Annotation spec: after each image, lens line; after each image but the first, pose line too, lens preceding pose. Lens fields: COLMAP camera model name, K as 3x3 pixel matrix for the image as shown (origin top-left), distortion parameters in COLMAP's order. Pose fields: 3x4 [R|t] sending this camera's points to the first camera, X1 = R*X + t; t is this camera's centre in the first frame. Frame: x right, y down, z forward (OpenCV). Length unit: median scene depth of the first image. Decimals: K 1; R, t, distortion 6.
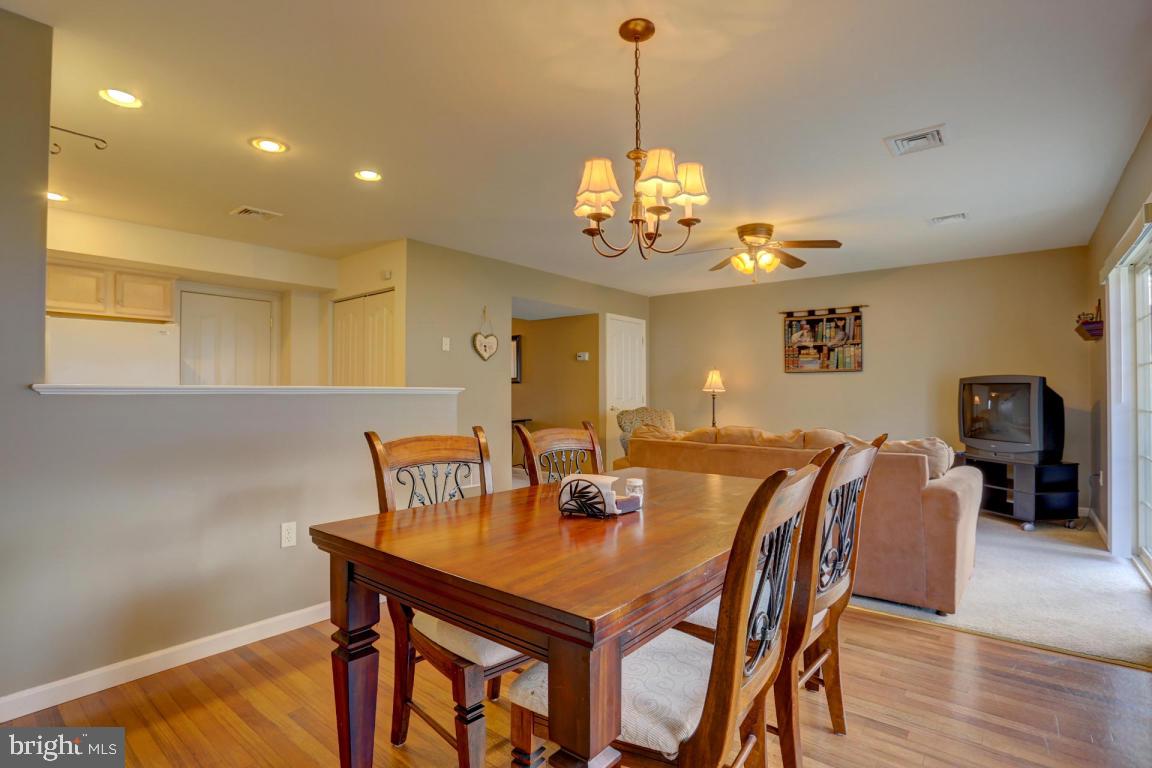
lens RADIAL K [[560.5, 0, 576.8], [0, 560.5, 389.8], [0, 0, 1]] dist [-0.076891, 0.033514]
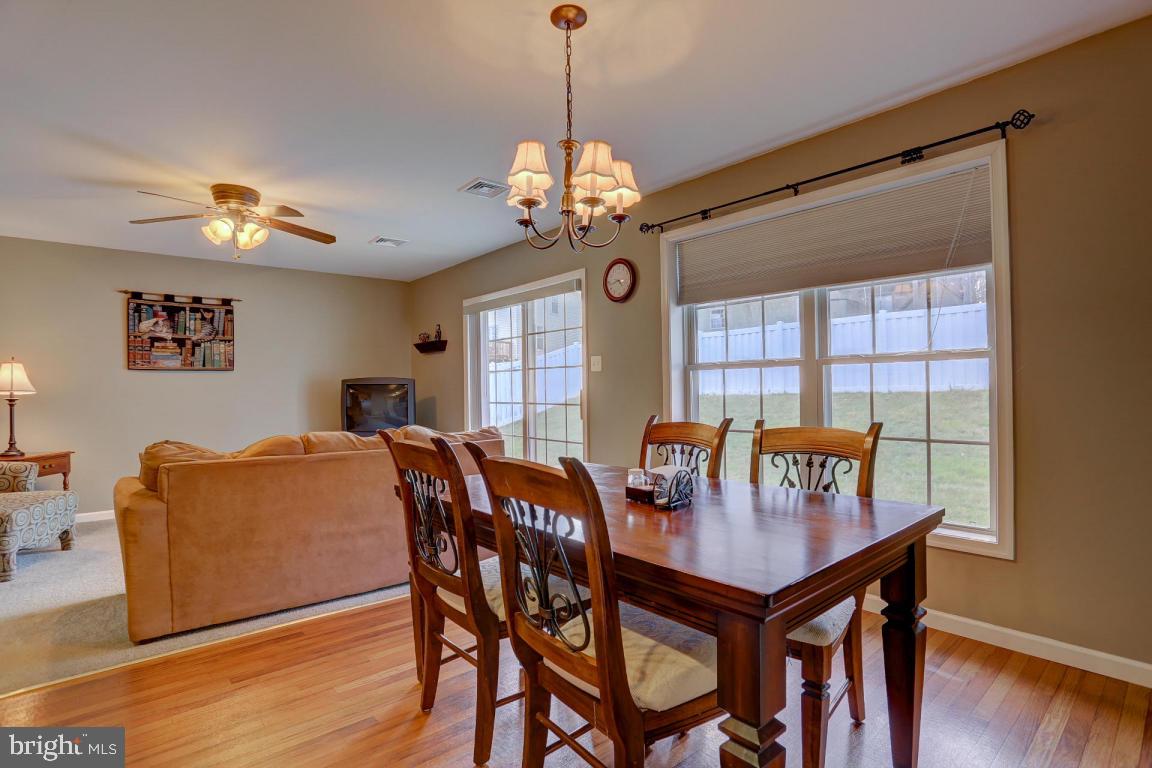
lens RADIAL K [[554.1, 0, 573.9], [0, 554.1, 388.1], [0, 0, 1]] dist [-0.056577, 0.021254]
pose [[0.187392, -0.000534, 0.982285, -0.263174], [0.008092, 0.999967, -0.001000, 0.001186], [-0.982252, 0.008136, 0.187390, 0.264688]]
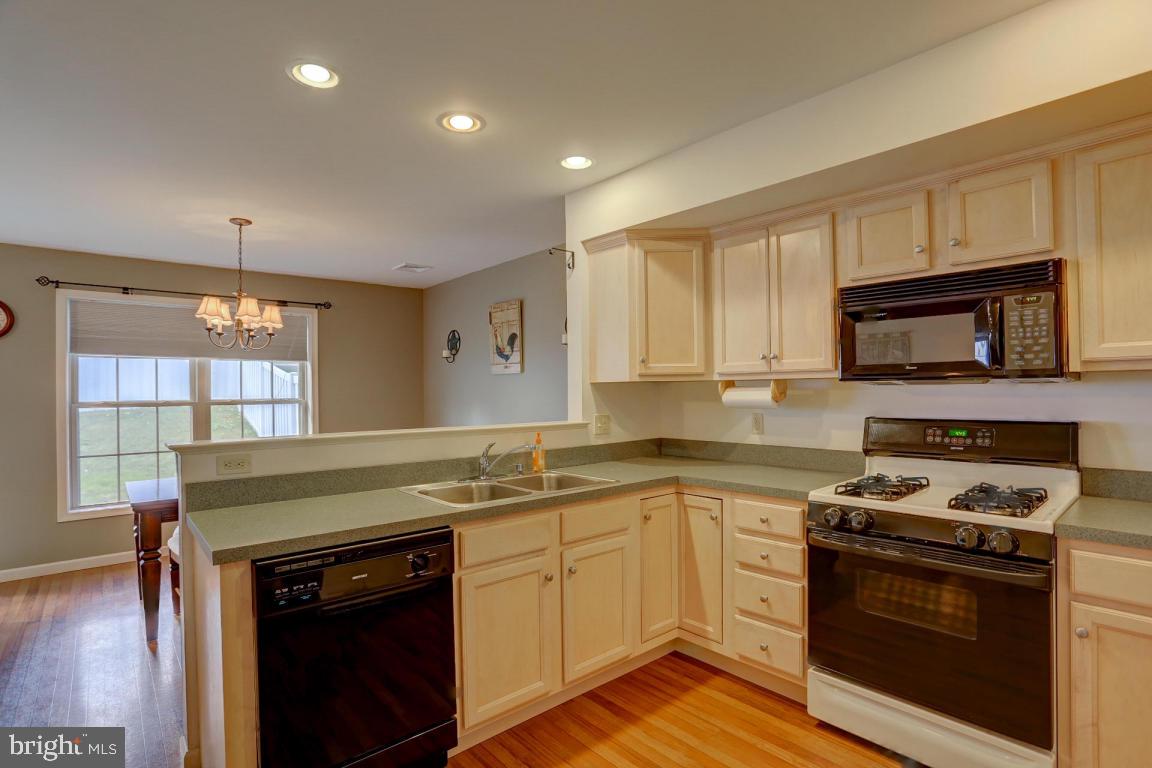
lens RADIAL K [[560.5, 0, 576.8], [0, 560.5, 389.8], [0, 0, 1]] dist [-0.076891, 0.033514]
pose [[-0.985644, 0.018737, 0.167796, -0.393120], [0.018510, 0.999824, -0.002921, -0.029238], [-0.167821, 0.000227, -0.985817, 0.825116]]
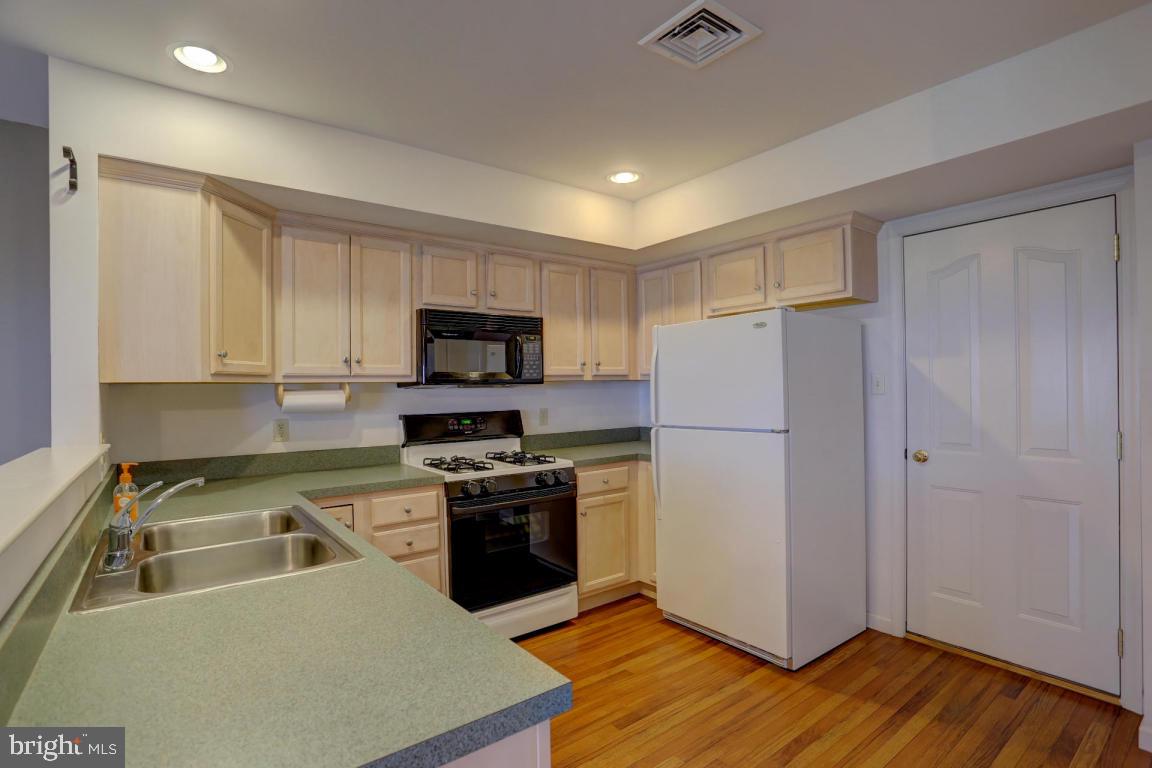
lens RADIAL K [[560.5, 0, 576.8], [0, 560.5, 389.8], [0, 0, 1]] dist [-0.076891, 0.033514]
pose [[-0.236357, 0.013053, -0.971579, -0.082560], [0.019436, 0.999773, 0.008704, -0.030319], [0.971472, -0.016827, -0.236557, 0.654736]]
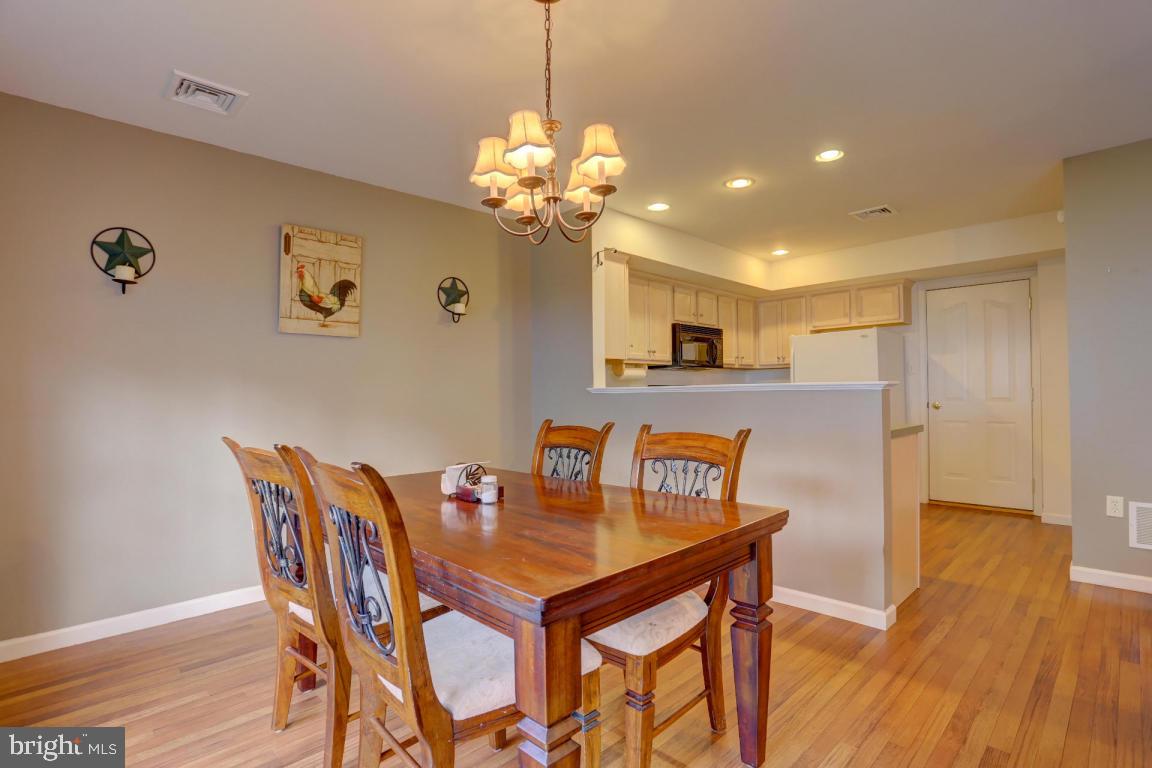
lens RADIAL K [[554.1, 0, 573.9], [0, 554.1, 388.1], [0, 0, 1]] dist [-0.056577, 0.021254]
pose [[-0.120162, 0.001647, -0.992753, 0.325523], [0.013902, 0.999903, -0.000024, -0.002622], [0.992657, -0.013804, -0.120174, 0.363845]]
